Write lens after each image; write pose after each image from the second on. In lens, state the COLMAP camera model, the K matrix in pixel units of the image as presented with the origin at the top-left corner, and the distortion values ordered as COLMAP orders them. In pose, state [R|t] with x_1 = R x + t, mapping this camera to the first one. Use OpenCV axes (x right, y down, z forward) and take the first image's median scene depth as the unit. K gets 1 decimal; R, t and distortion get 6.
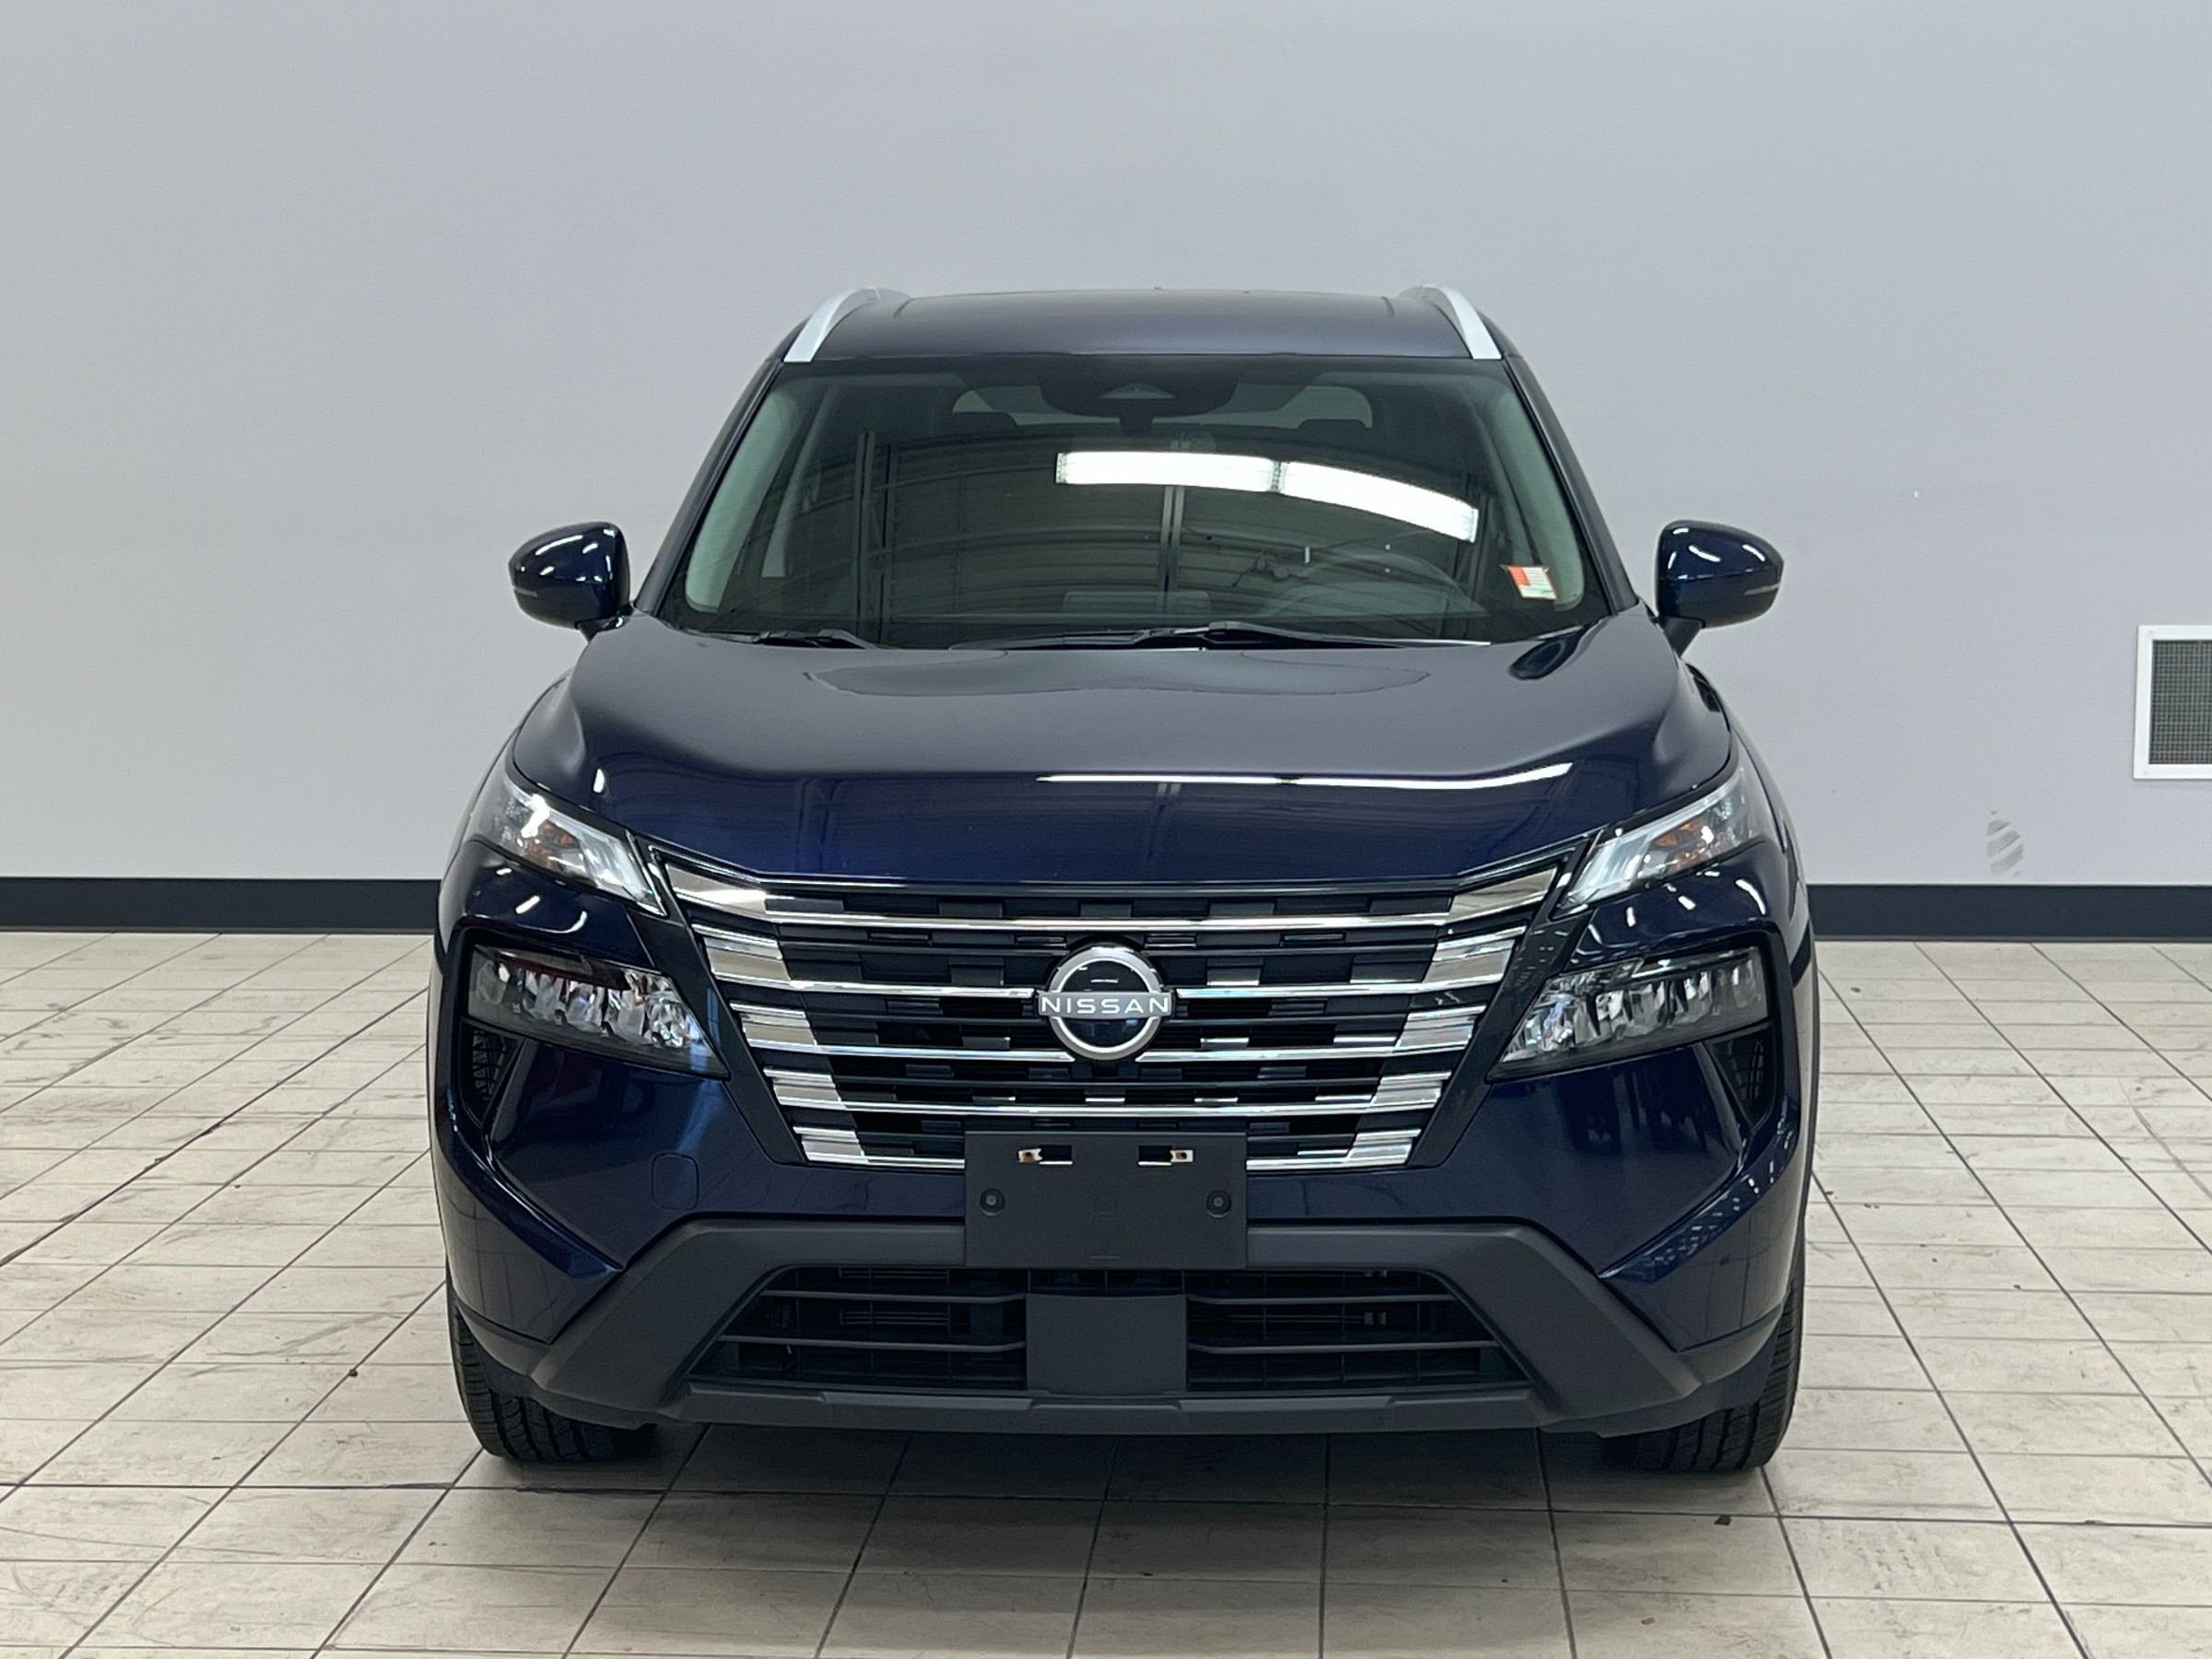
lens RADIAL K [[3466.5, 0, 1106.0], [0, 3466.5, 829.5], [0, 0, 1]] dist [0.220763, -0.763126]
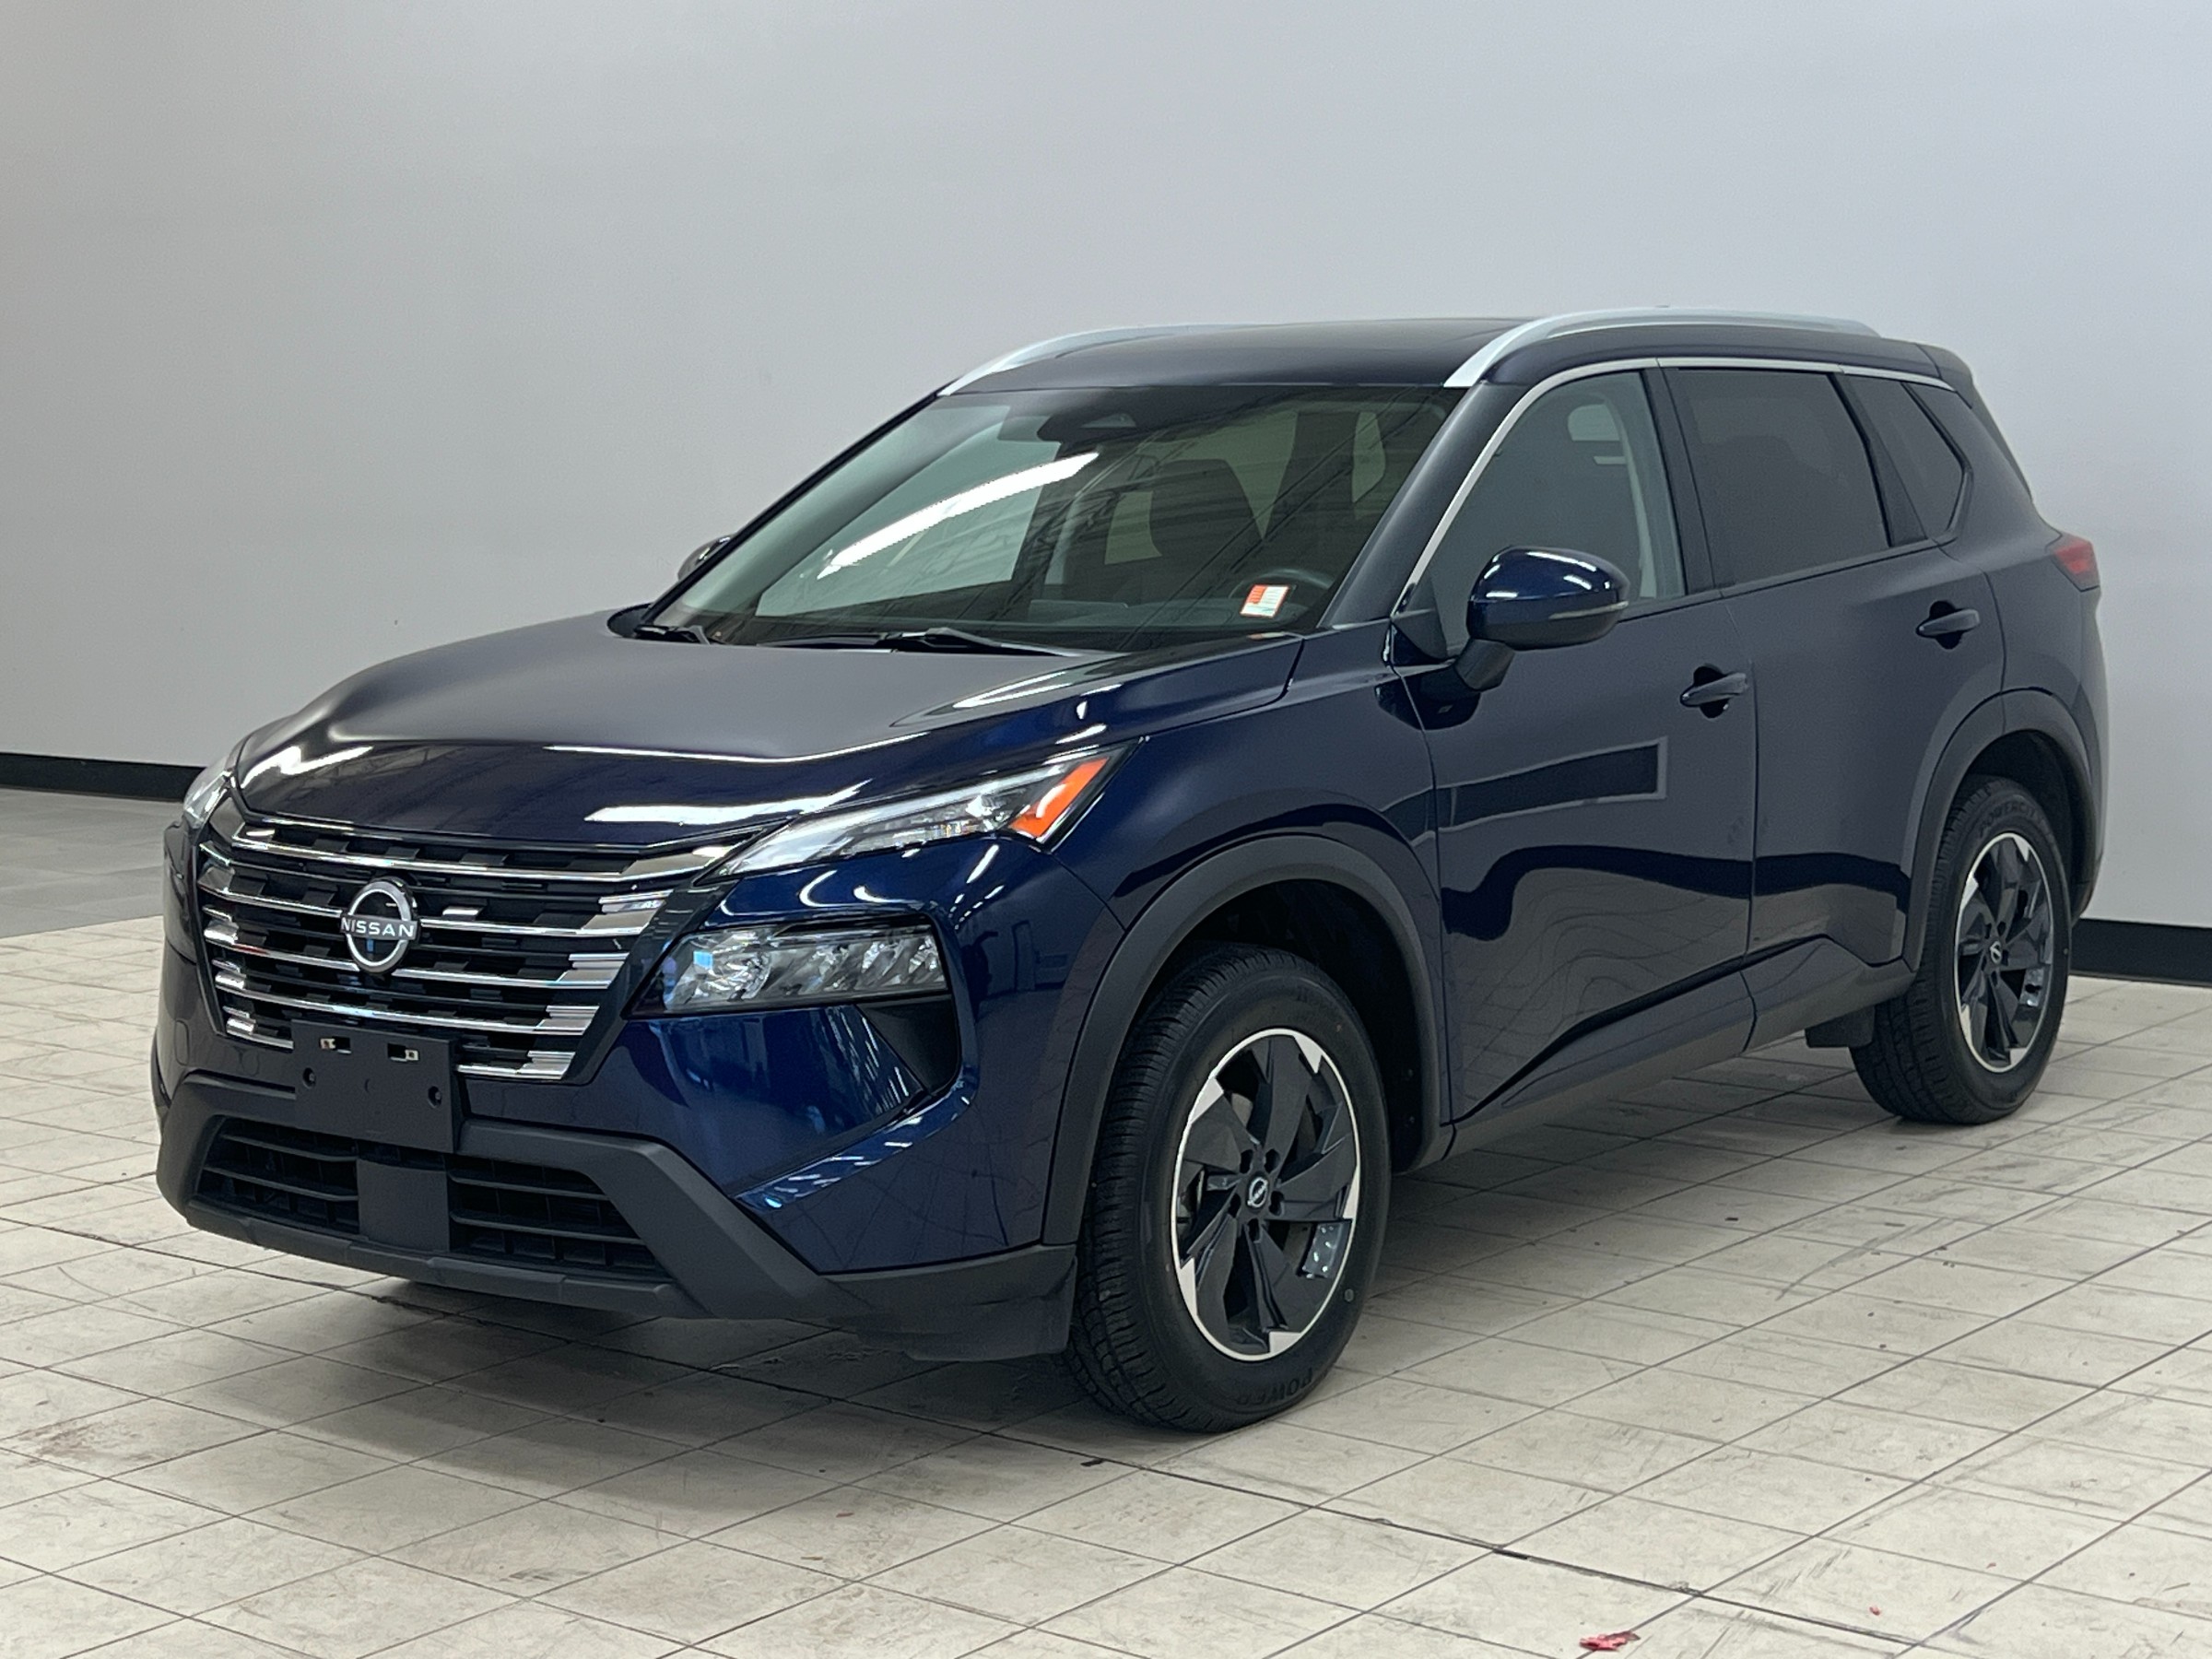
lens RADIAL K [[3557.5, 0, 1106.0], [0, 3557.5, 829.5], [0, 0, 1]] dist [0.243056, -0.860532]
pose [[0.817575, 0.058621, -0.572830, 0.748287], [-0.059967, 0.998063, 0.016549, -0.016658], [0.572691, 0.020820, 0.819507, 0.080738]]
